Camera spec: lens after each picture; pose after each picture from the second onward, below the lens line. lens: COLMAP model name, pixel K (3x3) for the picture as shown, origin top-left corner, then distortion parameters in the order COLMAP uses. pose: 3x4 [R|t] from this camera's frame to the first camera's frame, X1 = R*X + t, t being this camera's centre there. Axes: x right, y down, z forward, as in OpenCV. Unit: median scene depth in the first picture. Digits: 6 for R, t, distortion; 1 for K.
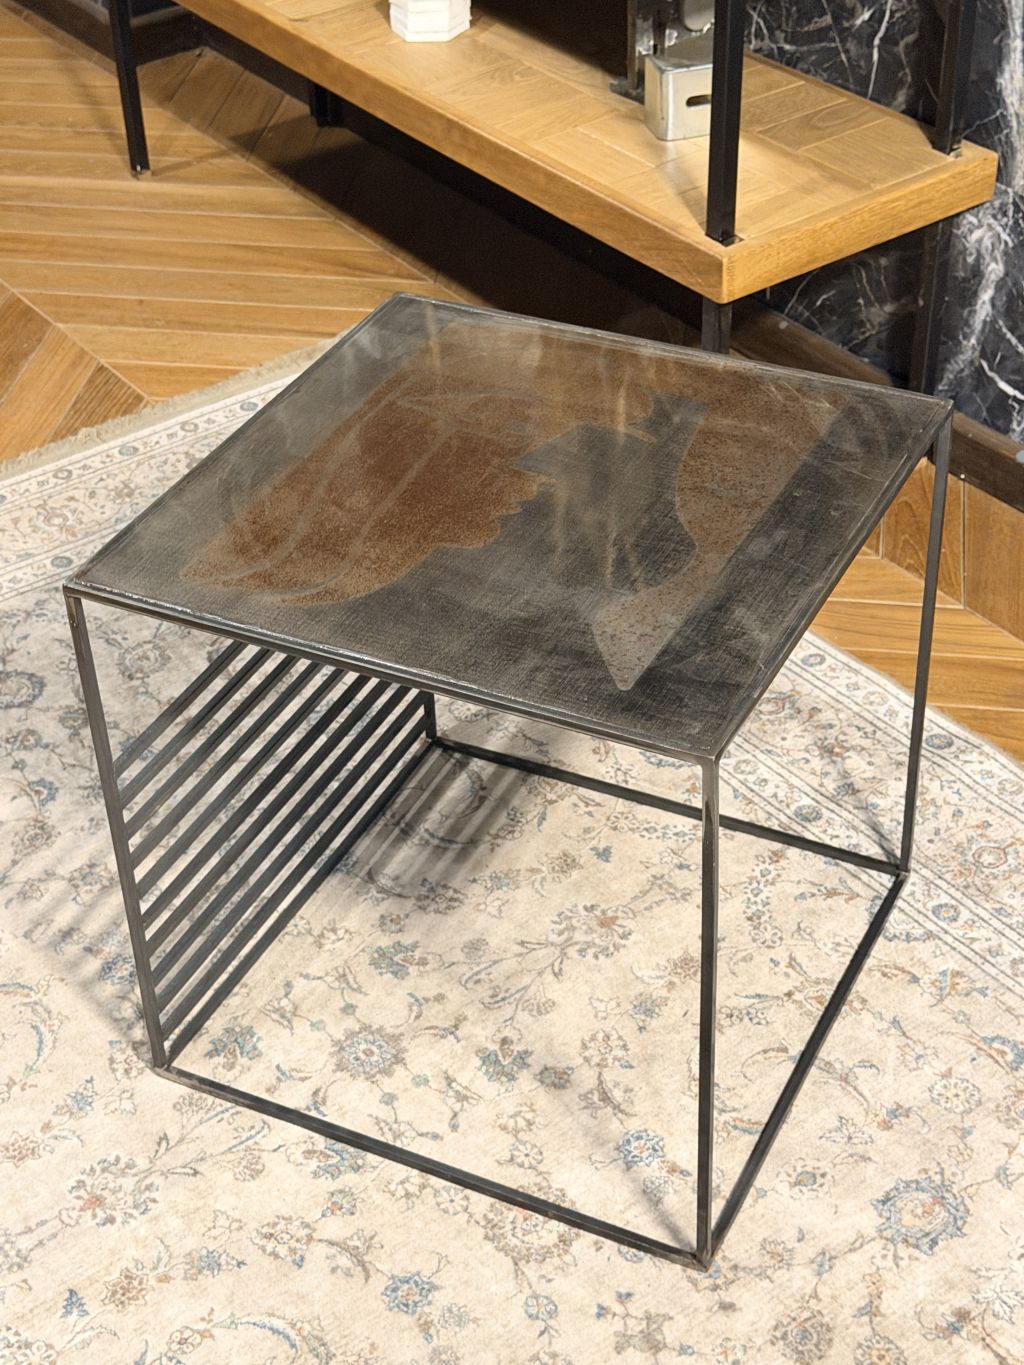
lens RADIAL K [[2308.4, 0, 480.2], [0, 2308.4, 638.7], [0, 0, 1]] dist [0.152936, 0.000000]
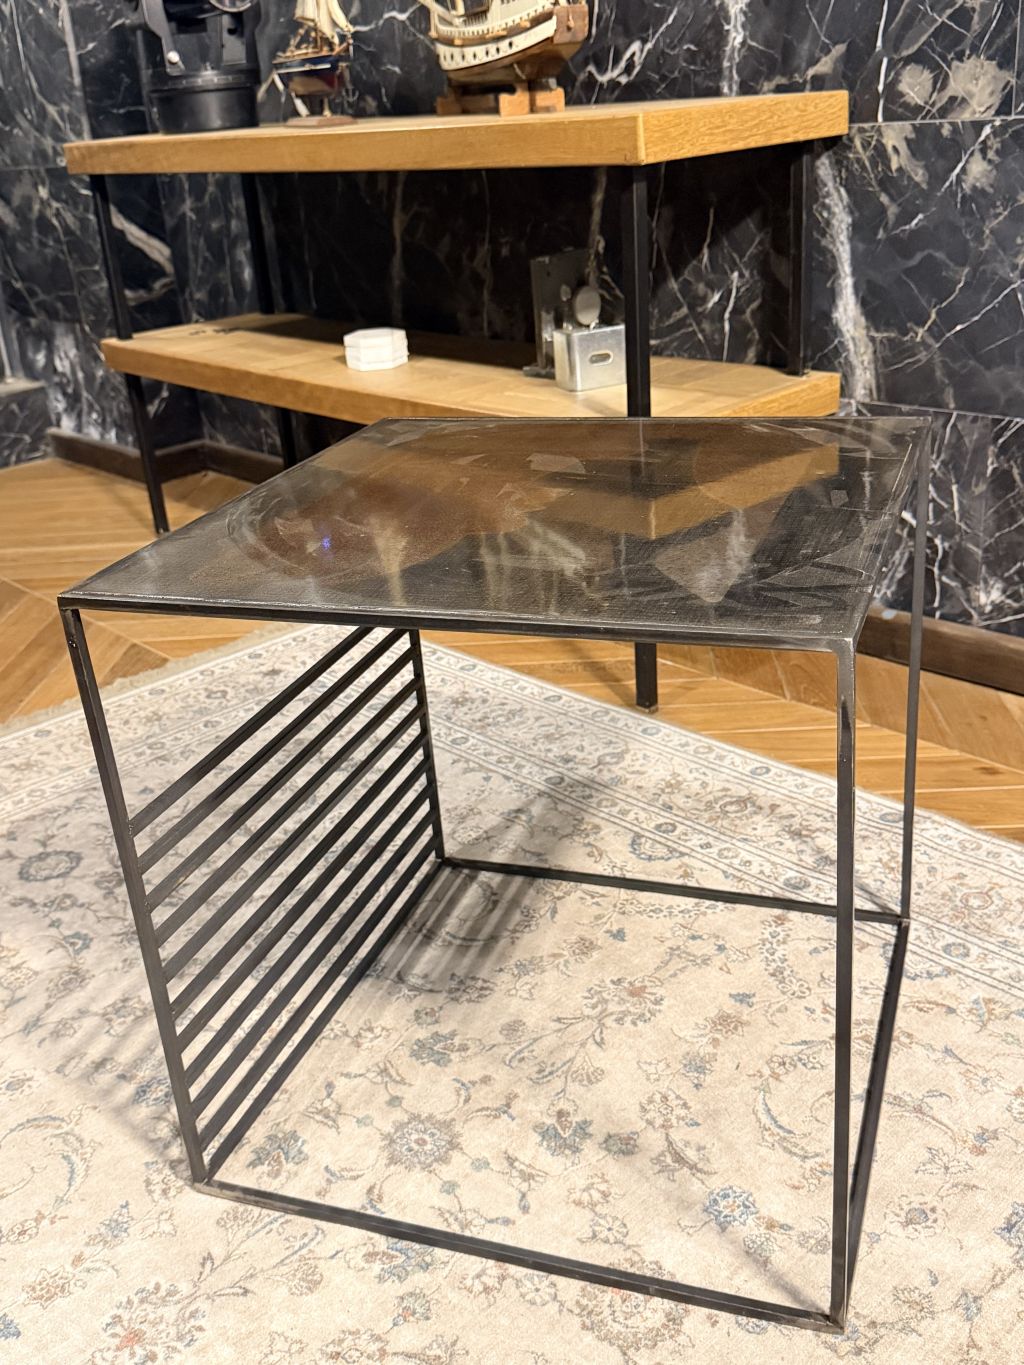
lens RADIAL K [[1374.0, 0, 505.4], [0, 1374.0, 676.1], [0, 0, 1]] dist [0.005641, 0.000000]
pose [[0.992445, -0.079880, 0.093121, -0.052195], [0.098108, 0.972459, -0.211418, 0.117520], [-0.073669, 0.218957, 0.972950, 0.417005]]
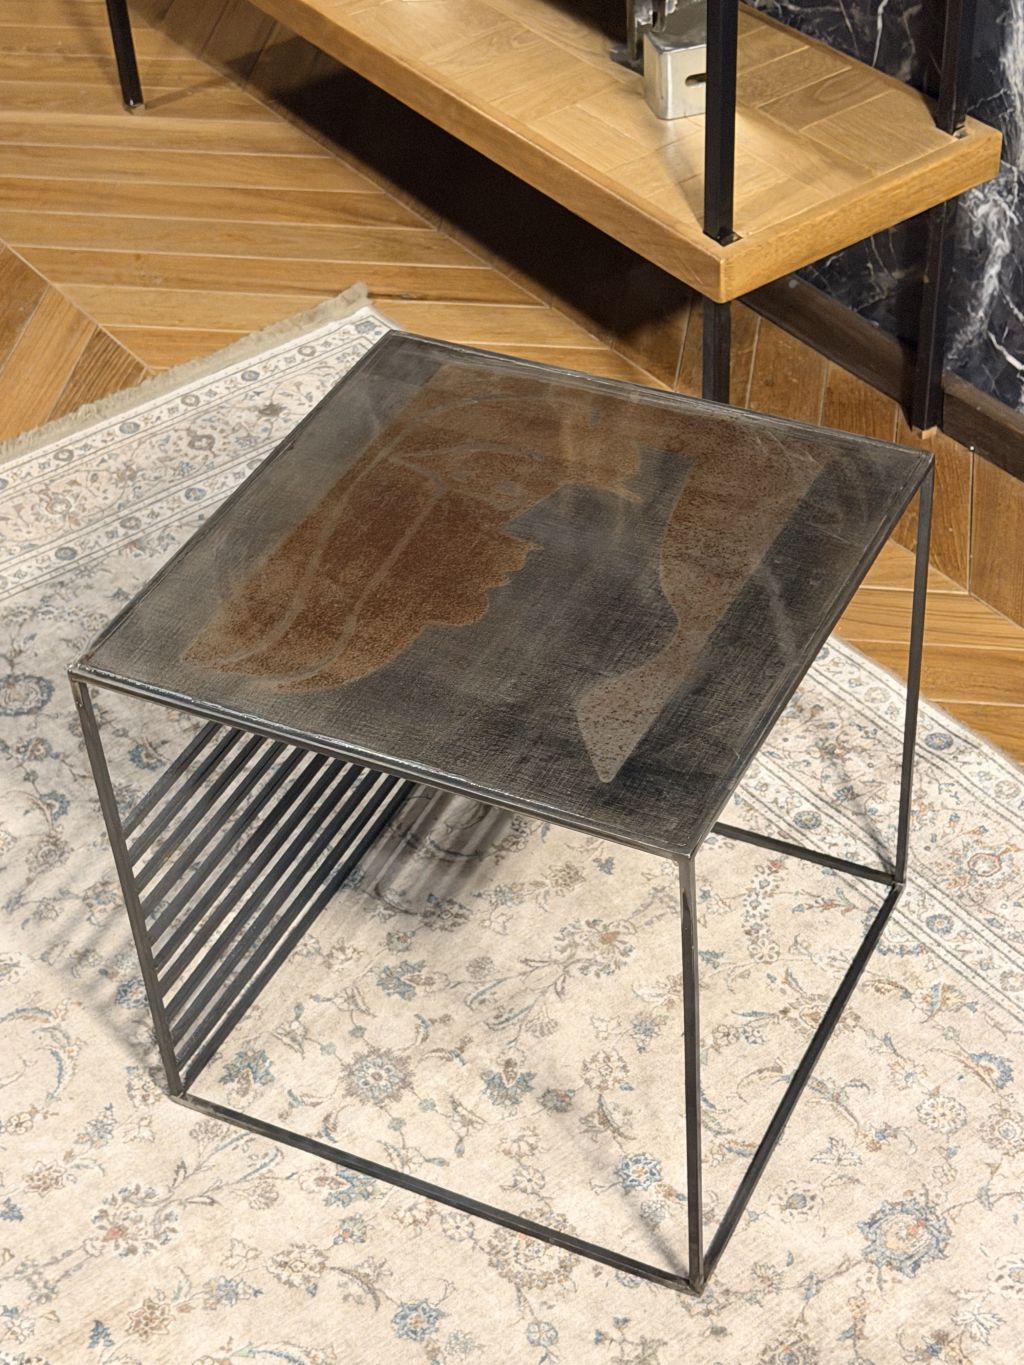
lens RADIAL K [[2480.3, 0, 493.0], [0, 2480.3, 645.8], [0, 0, 1]] dist [0.164094, 0.000000]
pose [[0.999784, -0.017218, -0.011637, 0.020208], [0.018106, 0.996544, 0.081073, -0.104566], [0.010201, -0.081266, 0.996640, -0.093628]]
